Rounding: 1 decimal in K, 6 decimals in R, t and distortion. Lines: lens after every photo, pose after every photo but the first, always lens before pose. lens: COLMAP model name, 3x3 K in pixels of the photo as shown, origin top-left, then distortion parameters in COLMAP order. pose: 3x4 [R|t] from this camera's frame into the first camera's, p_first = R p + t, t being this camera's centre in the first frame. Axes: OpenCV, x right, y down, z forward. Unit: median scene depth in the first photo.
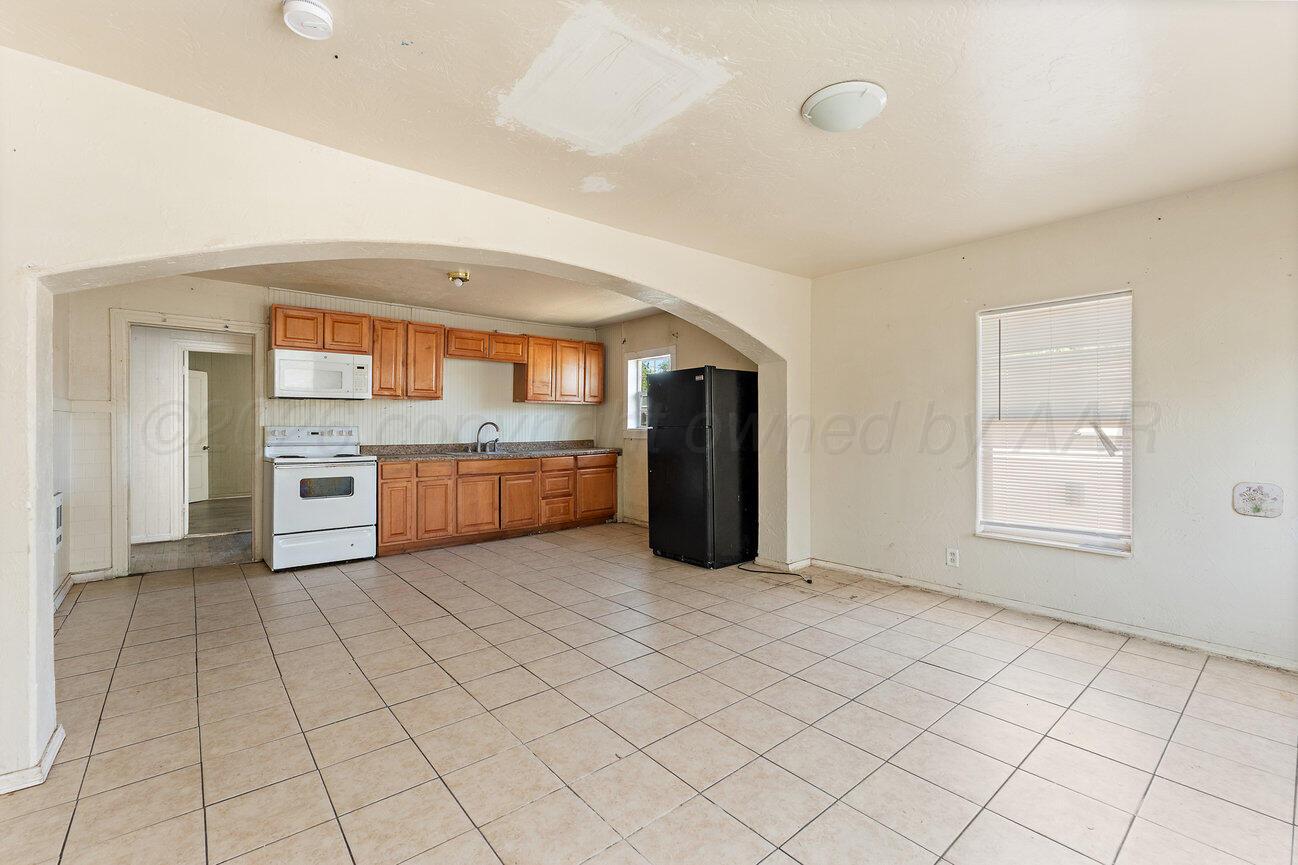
lens RADIAL K [[556.5, 0, 650.5], [0, 556.5, 425.4], [0, 0, 1]] dist [-0.003495, 0.001096]
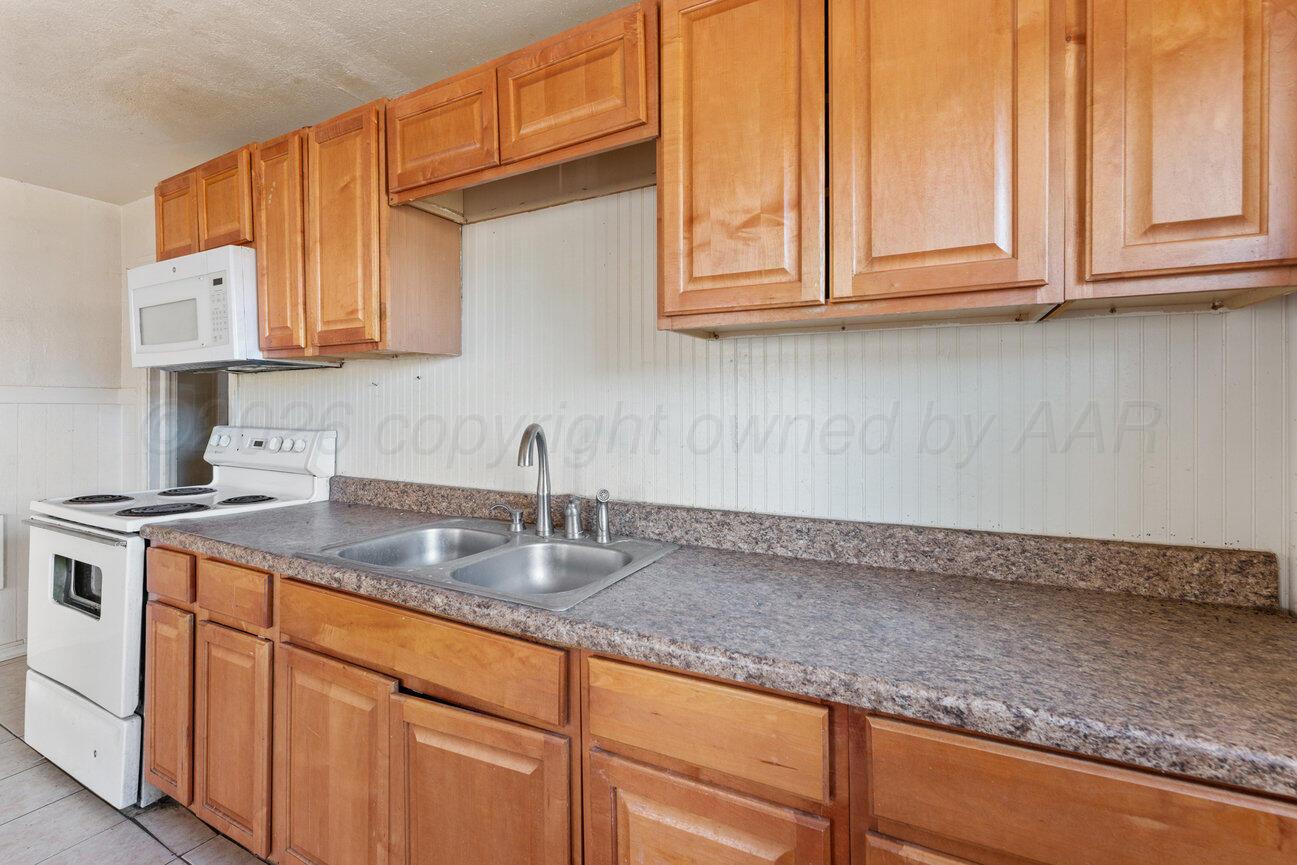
lens RADIAL K [[556.1, 0, 655.7], [0, 556.1, 407.1], [0, 0, 1]] dist [-0.003495, 0.001096]
pose [[0.382533, -0.004159, -0.923933, -0.046406], [-0.003167, 0.999978, -0.005813, -0.015013], [0.923937, 0.005149, 0.382511, 1.147547]]
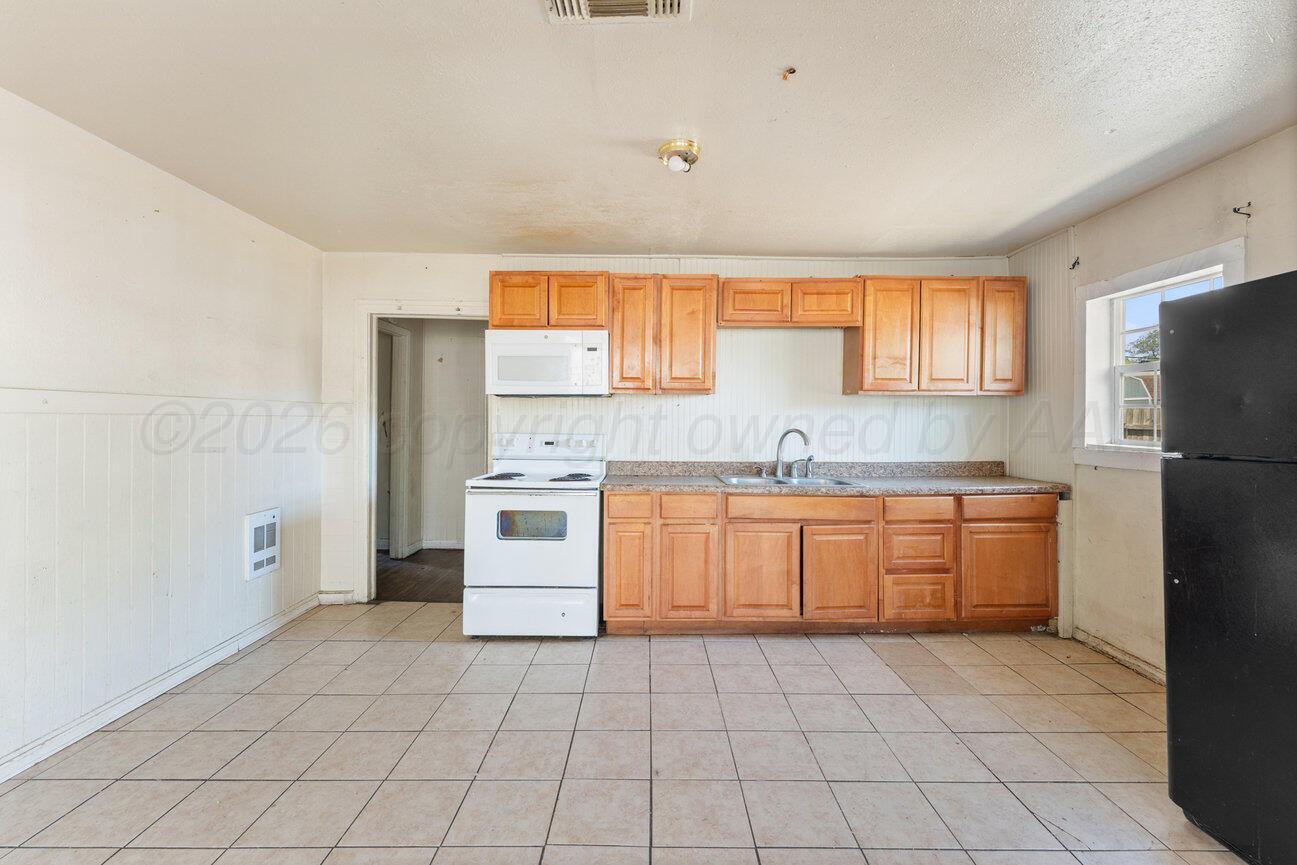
lens RADIAL K [[556.1, 0, 650.2], [0, 556.1, 417.5], [0, 0, 1]] dist [-0.003495, 0.001096]
pose [[0.767970, -0.000635, -0.640485, -0.030290], [-0.006087, 0.999947, -0.008289, -0.014748], [0.640457, 0.010264, 0.767926, 0.528482]]
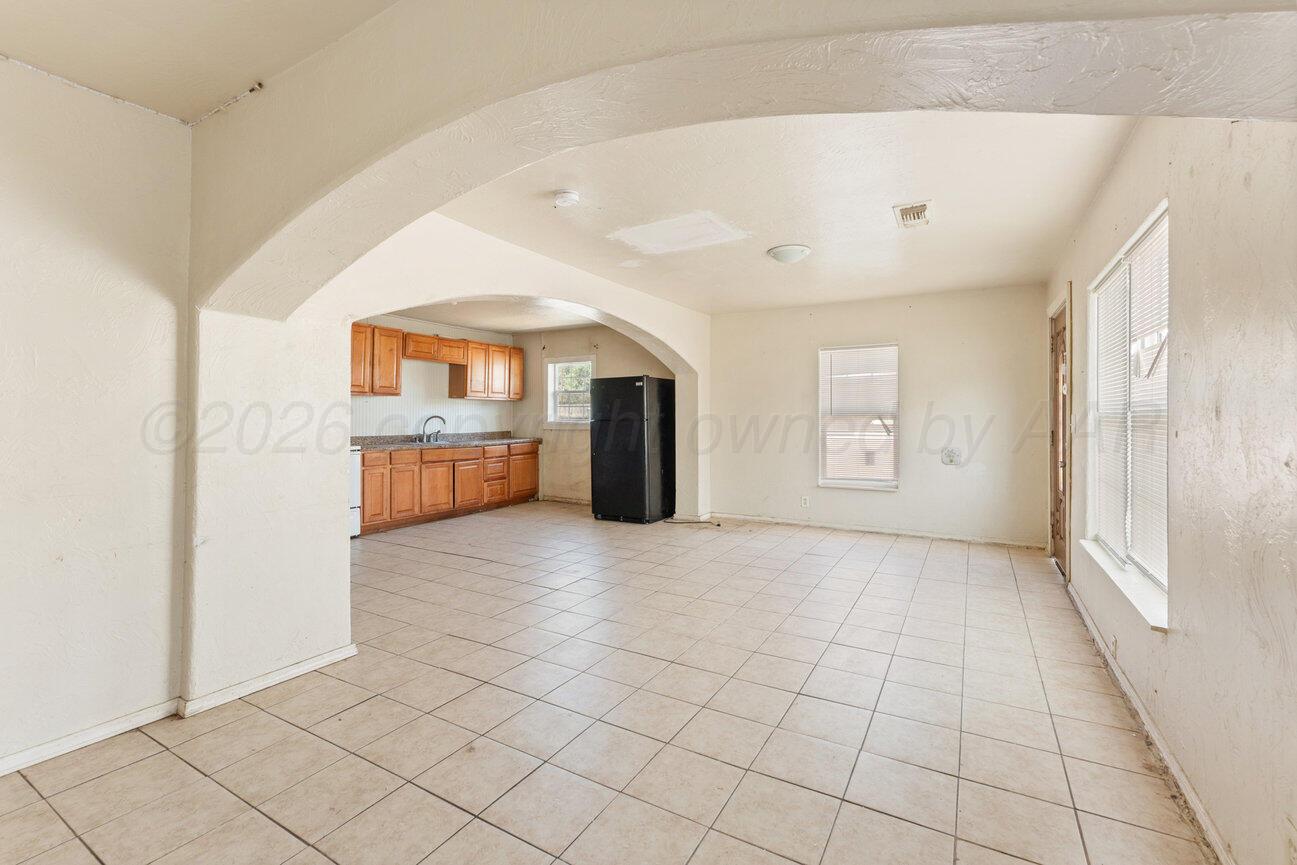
lens RADIAL K [[556.1, 0, 658.8], [0, 556.1, 414.4], [0, 0, 1]] dist [-0.003495, 0.001096]
pose [[0.936346, 0.001609, 0.351076, -0.314825], [0.000710, 0.999979, -0.006475, -0.001358], [-0.351079, 0.006312, 0.936325, -0.265471]]
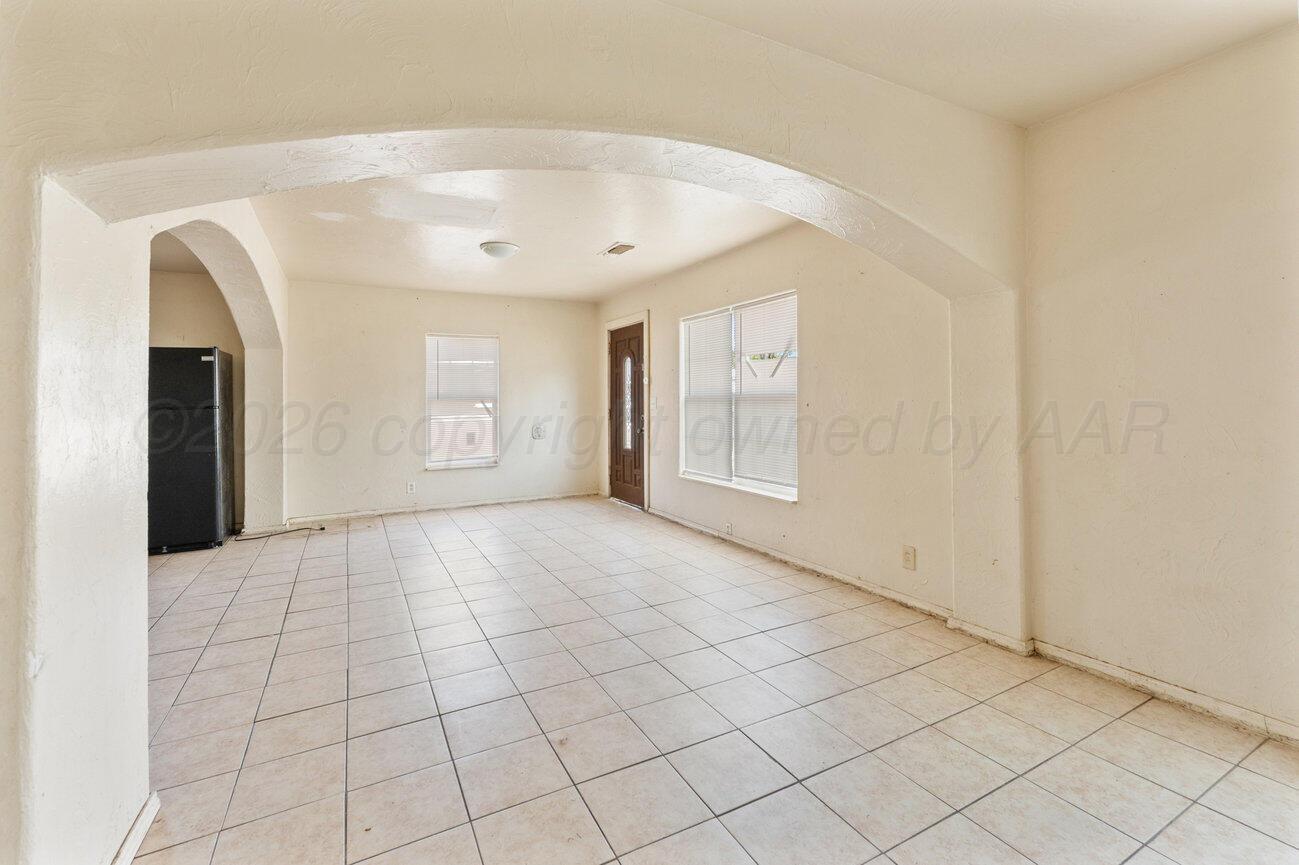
lens RADIAL K [[556.9, 0, 651.5], [0, 556.9, 393.4], [0, 0, 1]] dist [-0.003495, 0.001096]
pose [[0.202356, 0.010042, 0.979261, -0.665836], [0.012436, 0.999840, -0.012823, 0.000991], [-0.979233, 0.014773, 0.202199, 0.013734]]
